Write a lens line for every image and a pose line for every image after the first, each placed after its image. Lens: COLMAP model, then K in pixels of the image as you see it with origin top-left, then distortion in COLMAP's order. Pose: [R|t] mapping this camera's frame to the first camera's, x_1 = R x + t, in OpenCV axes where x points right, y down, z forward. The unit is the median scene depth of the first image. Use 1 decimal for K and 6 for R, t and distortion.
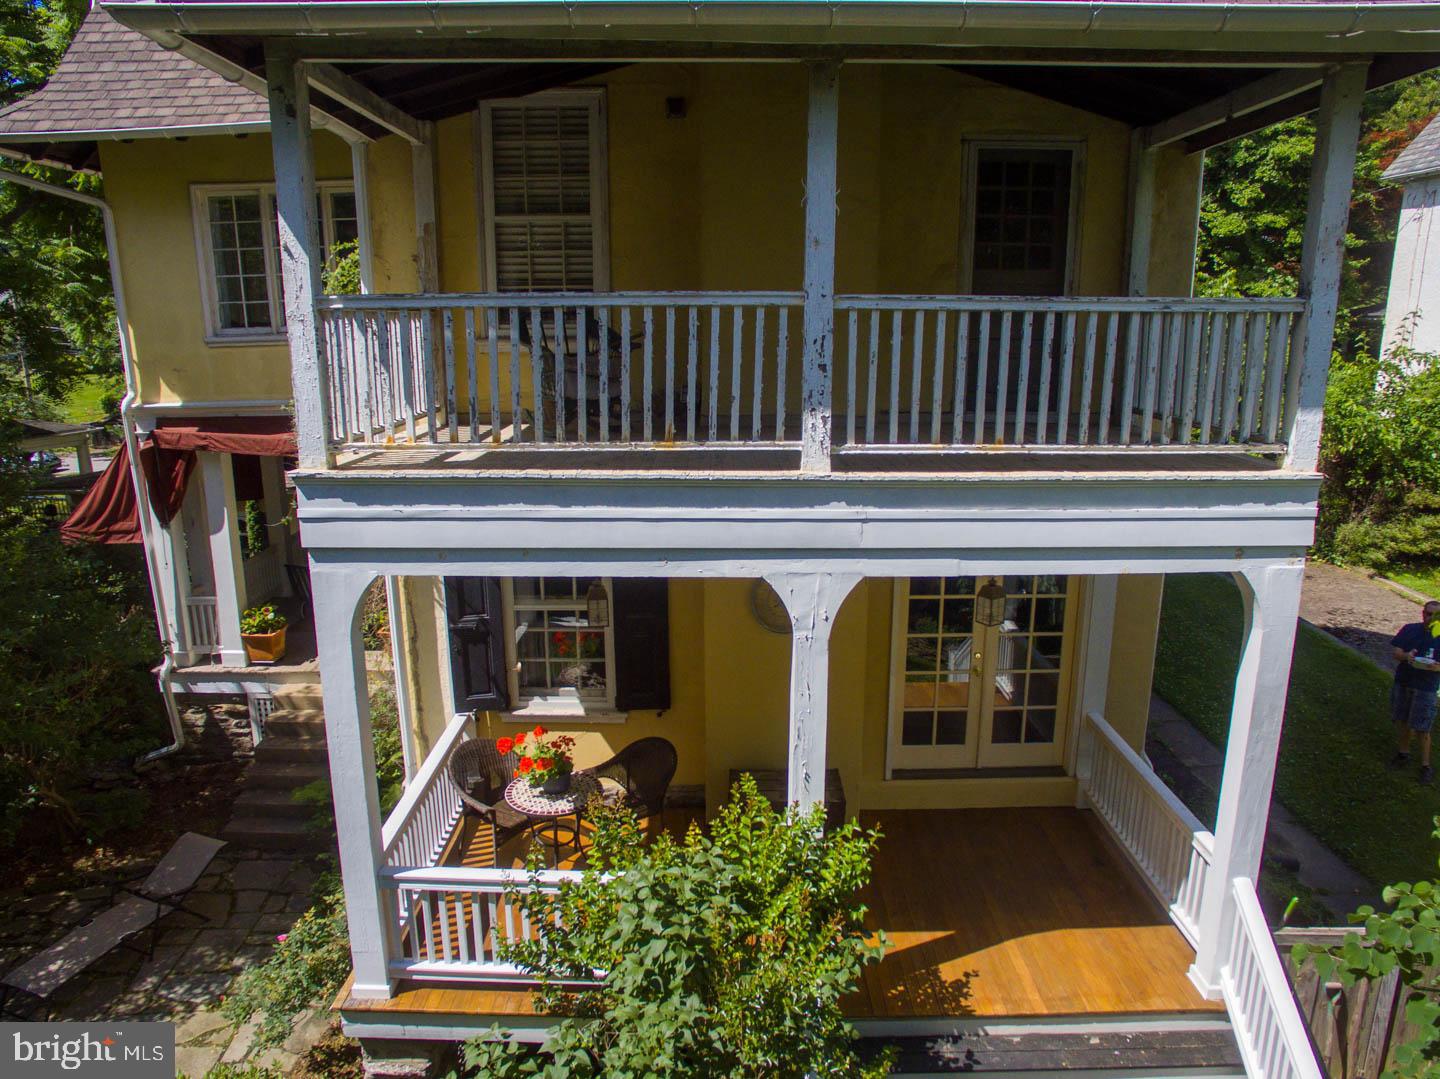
lens RADIAL K [[967.0, 0, 736.5], [0, 967.0, 546.9], [0, 0, 1]] dist [-0.115921, 0.080488]
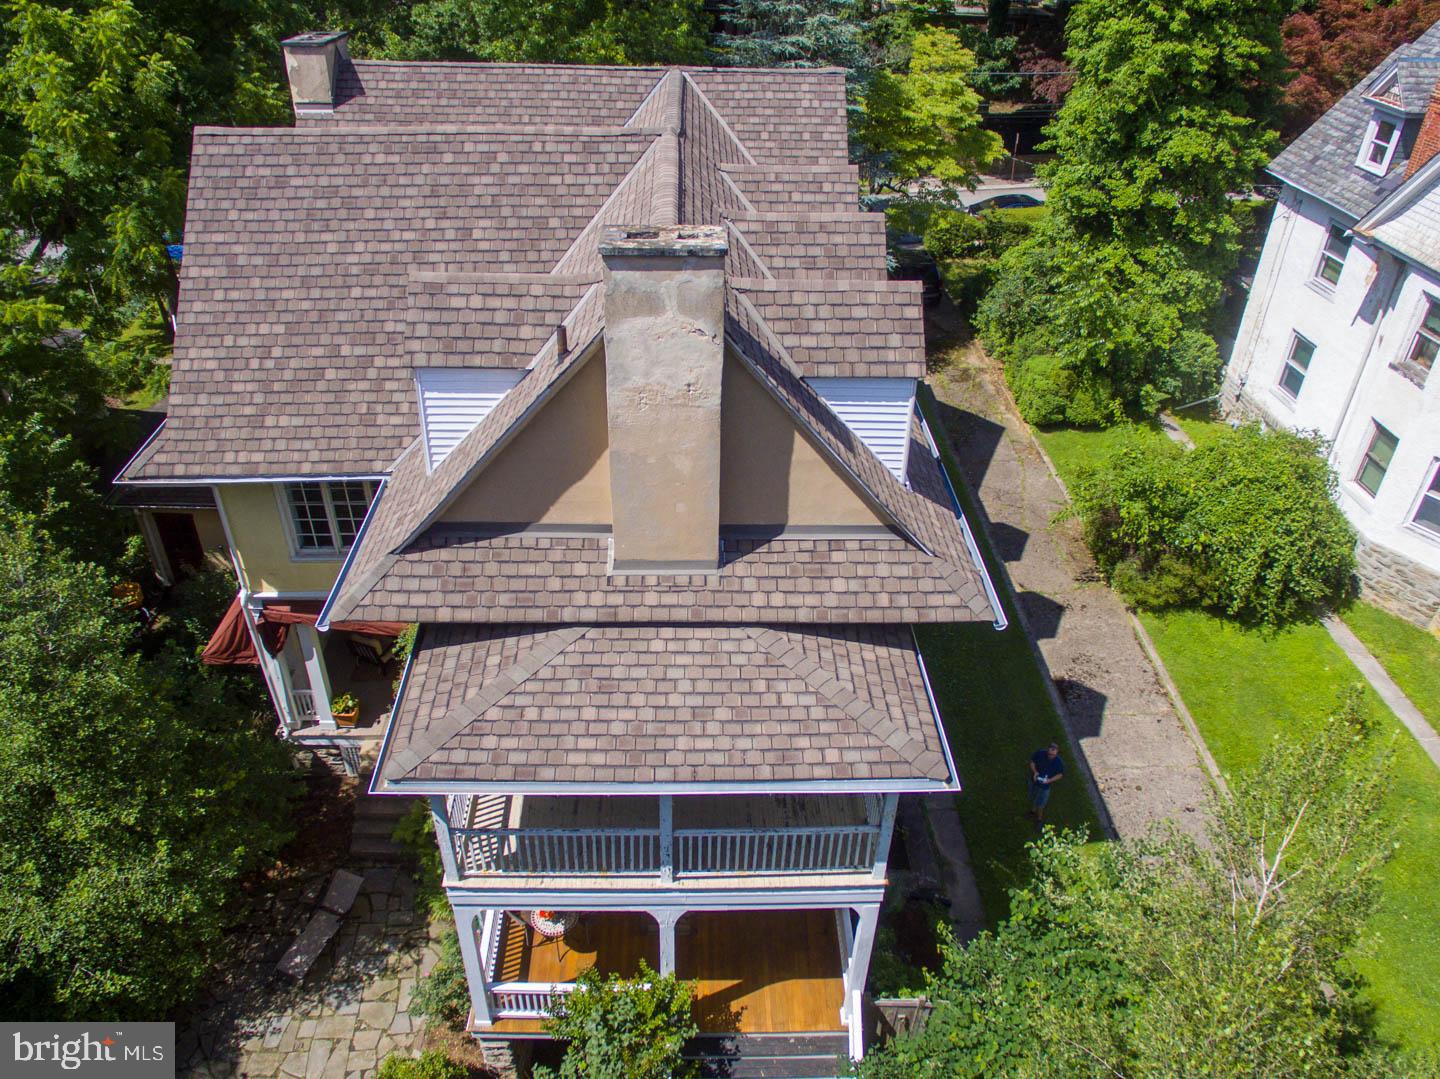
lens RADIAL K [[1042.1, 0, 743.8], [0, 1042.1, 539.9], [0, 0, 1]] dist [-0.132452, 0.099206]
pose [[0.998941, 0.012545, 0.044261, 0.070772], [-0.027522, 0.933916, 0.356433, -0.838978], [-0.036865, -0.357273, 0.933272, -0.505102]]
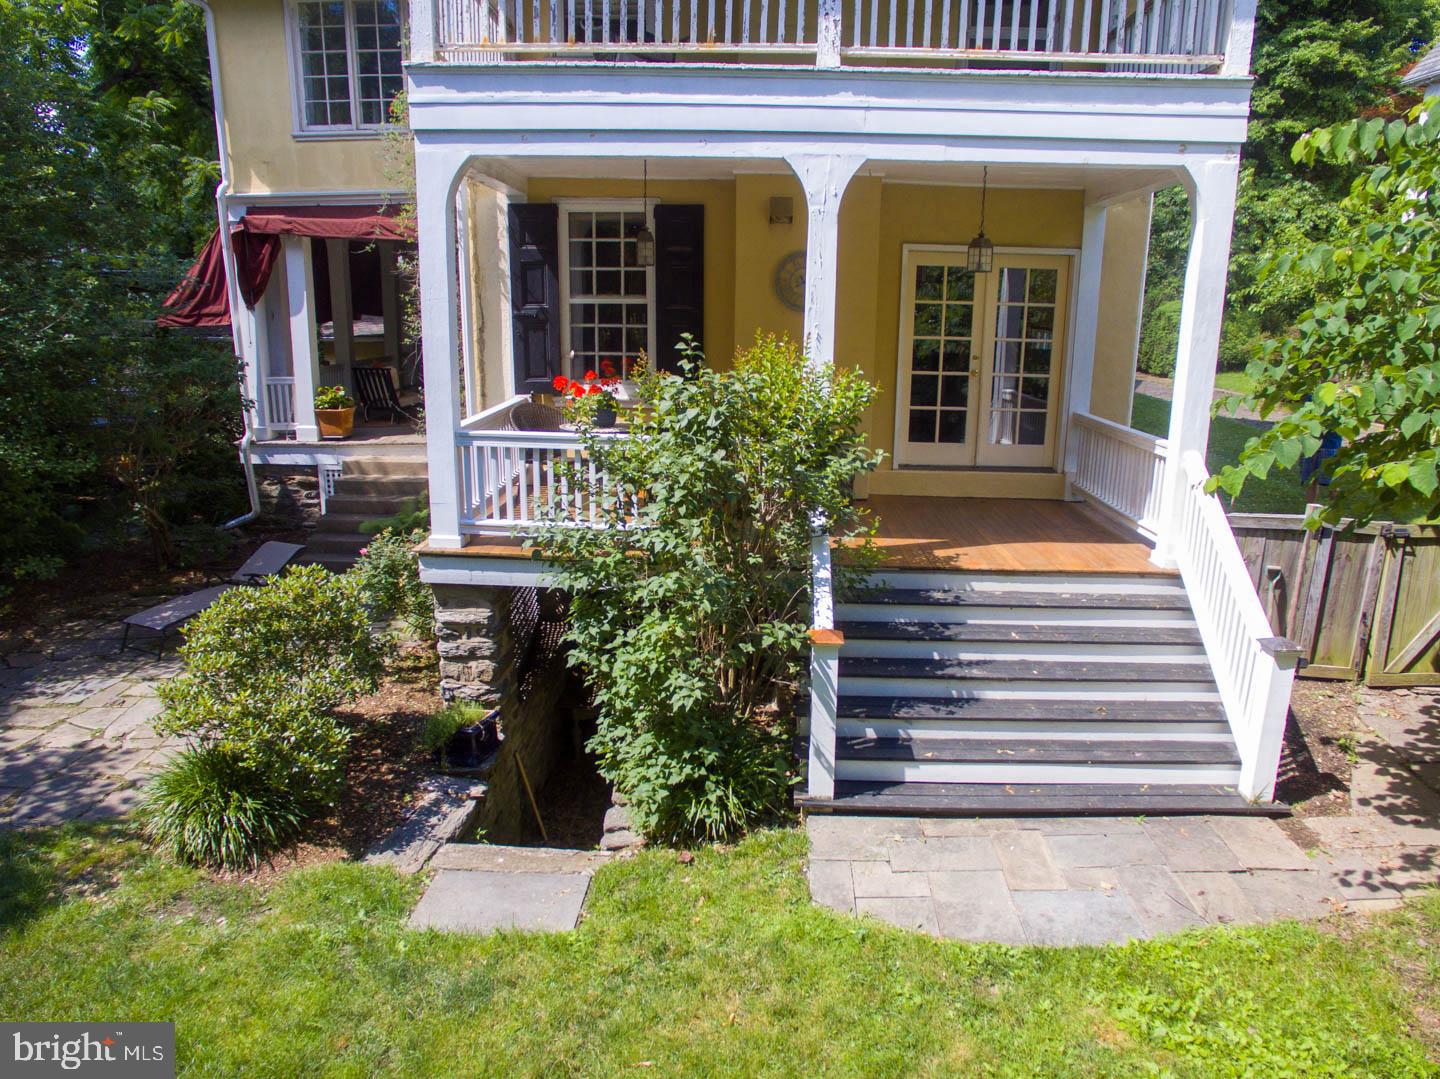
lens RADIAL K [[961.6, 0, 737.2], [0, 961.6, 544.9], [0, 0, 1]] dist [-0.110784, 0.076315]
pose [[0.999332, 0.020617, -0.030169, 0.006781], [-0.020273, 0.999726, 0.011664, 0.245735], [0.030401, -0.011044, 0.999477, -0.099131]]
